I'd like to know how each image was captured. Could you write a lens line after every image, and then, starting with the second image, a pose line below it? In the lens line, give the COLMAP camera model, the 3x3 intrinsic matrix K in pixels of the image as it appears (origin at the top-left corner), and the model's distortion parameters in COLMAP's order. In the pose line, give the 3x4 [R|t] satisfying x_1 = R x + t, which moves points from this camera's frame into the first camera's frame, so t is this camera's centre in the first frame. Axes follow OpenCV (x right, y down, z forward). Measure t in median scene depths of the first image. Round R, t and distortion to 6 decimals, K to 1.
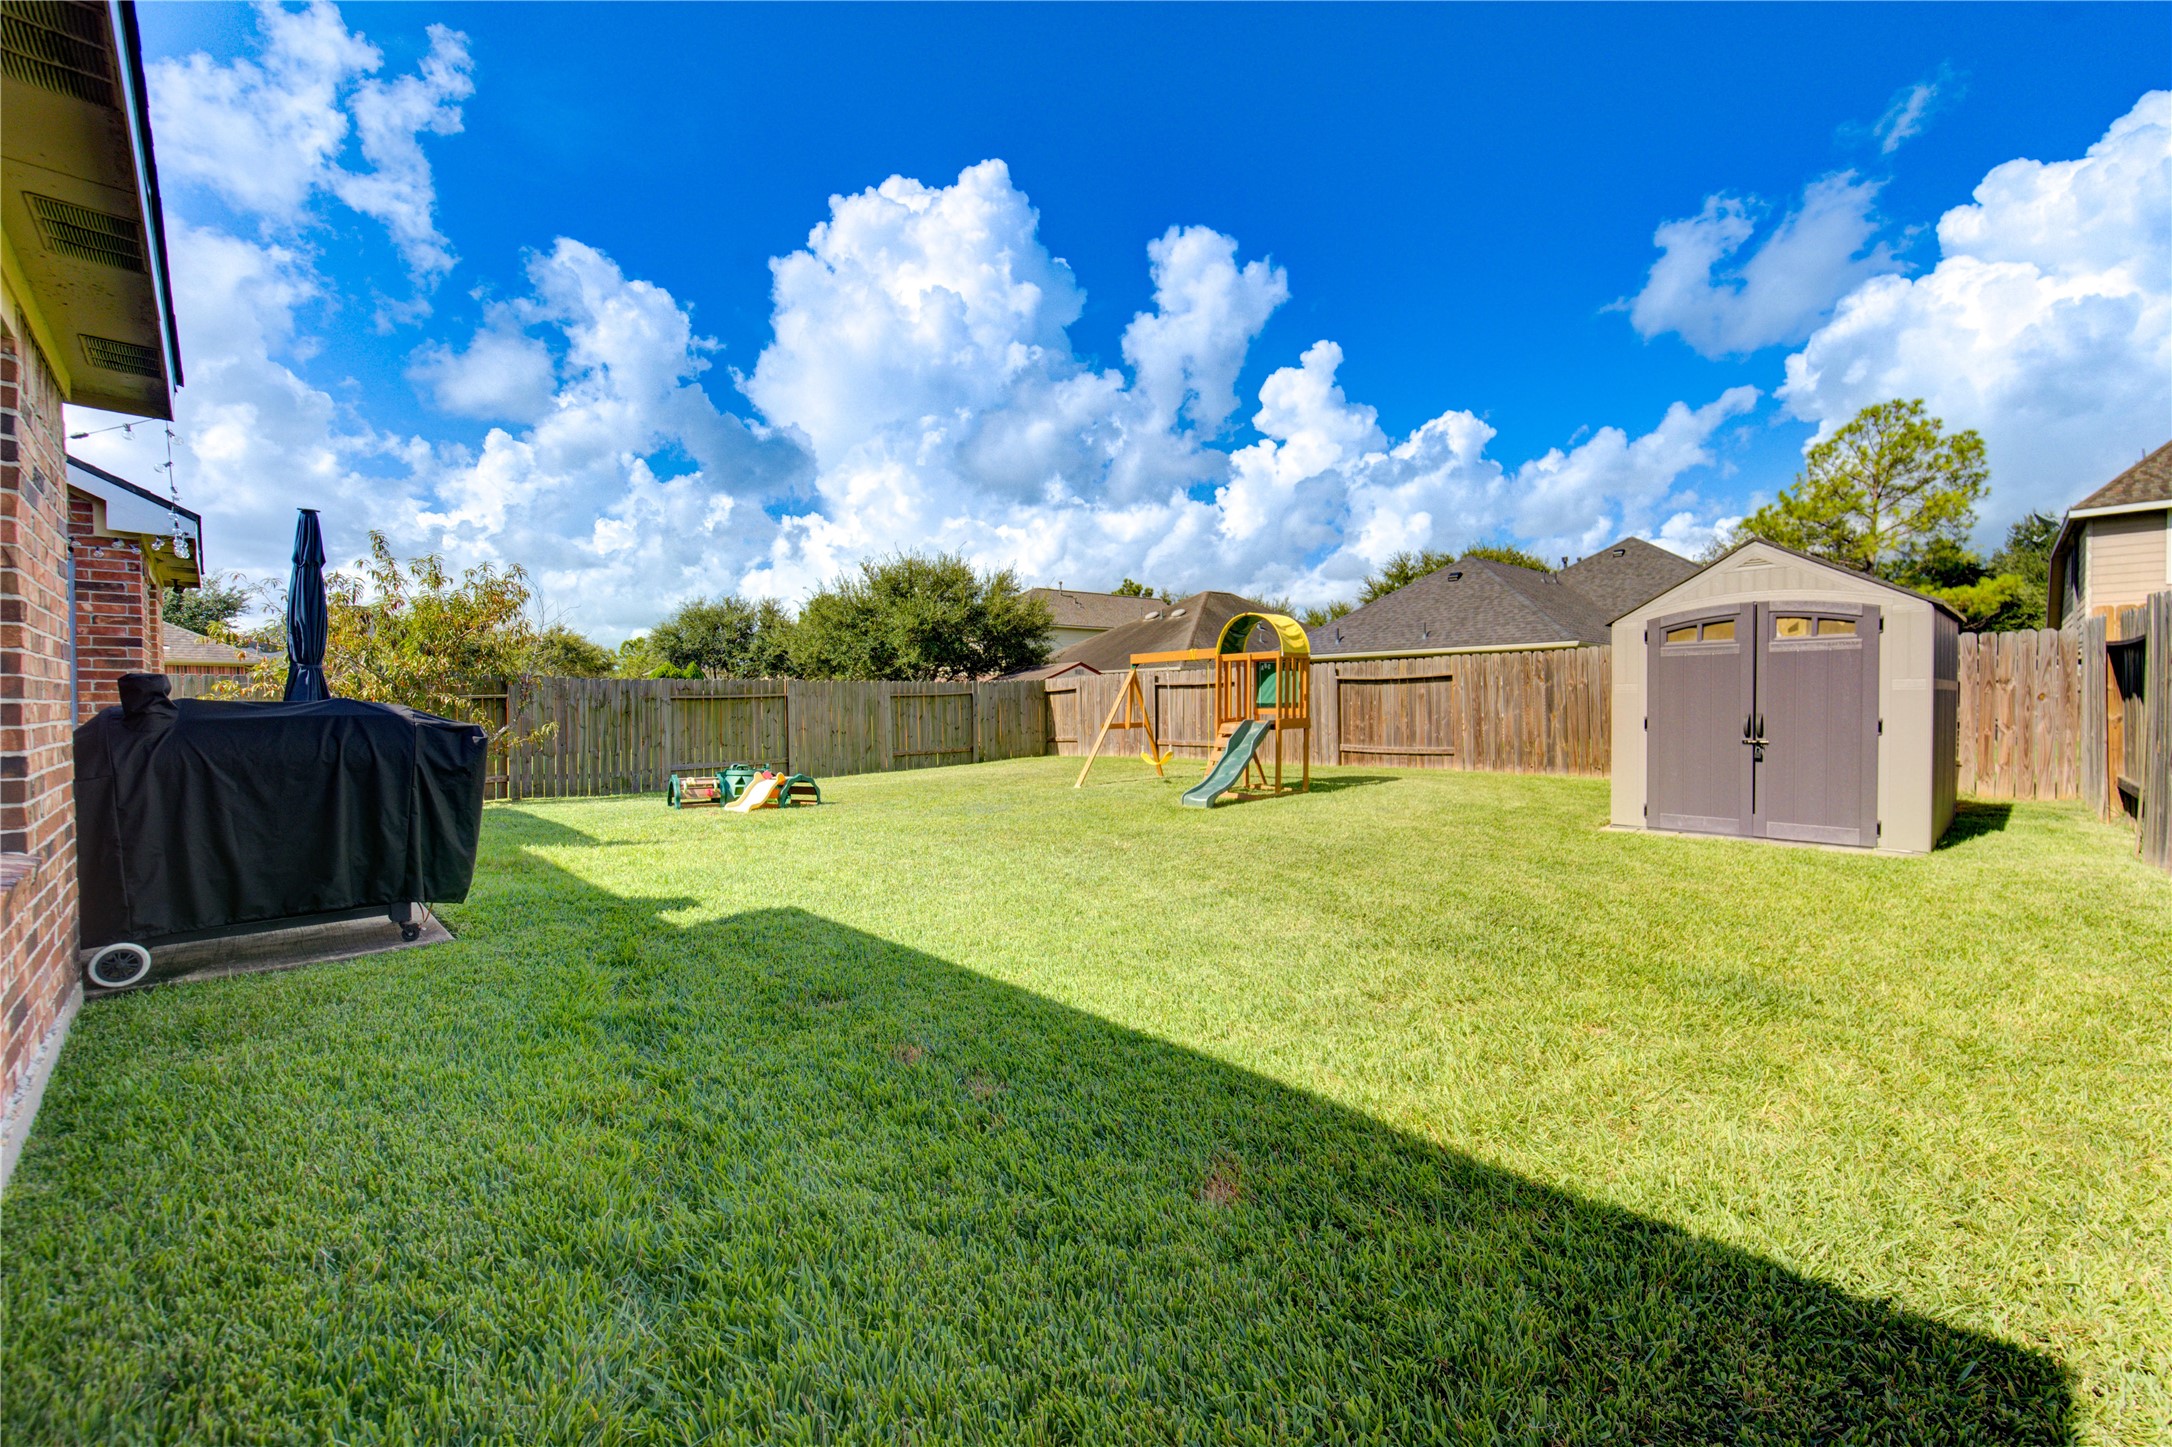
lens RADIAL K [[894.8, 0, 1106.4], [0, 894.8, 712.2], [0, 0, 1]] dist [-0.001771, -0.000953]
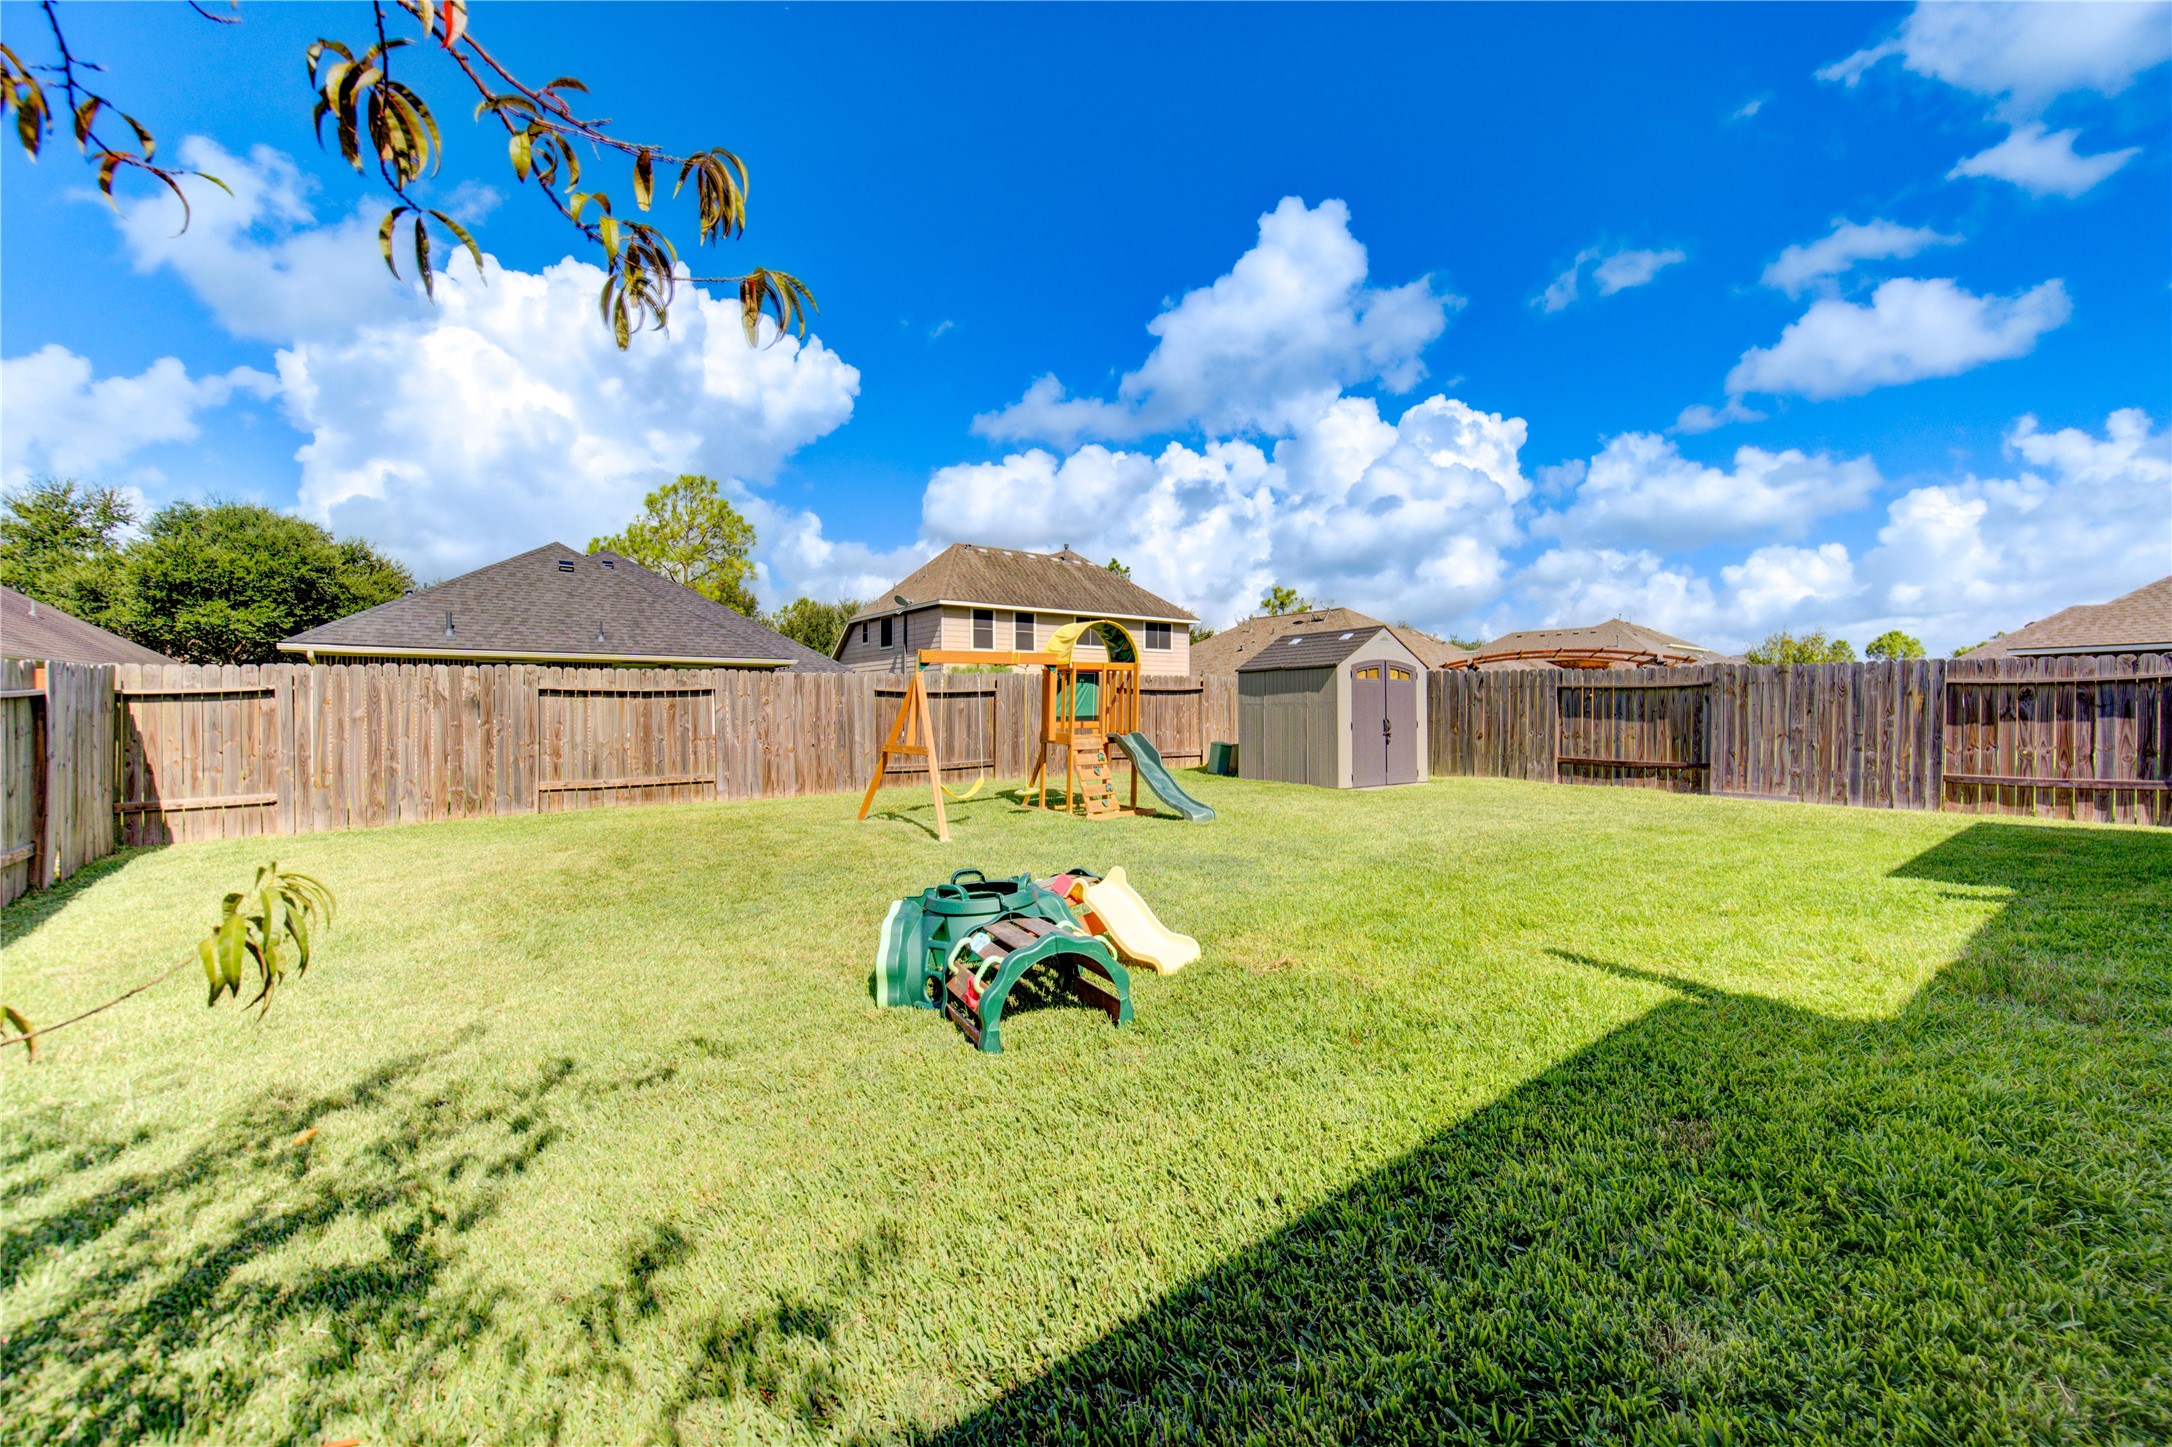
lens RADIAL K [[894.8, 0, 1106.4], [0, 894.8, 712.2], [0, 0, 1]] dist [-0.001771, -0.000953]
pose [[0.123714, 0.005238, 0.992304, -0.423009], [0.021305, 0.999742, -0.007934, -0.003421], [-0.992089, 0.022122, 0.123570, 0.498936]]
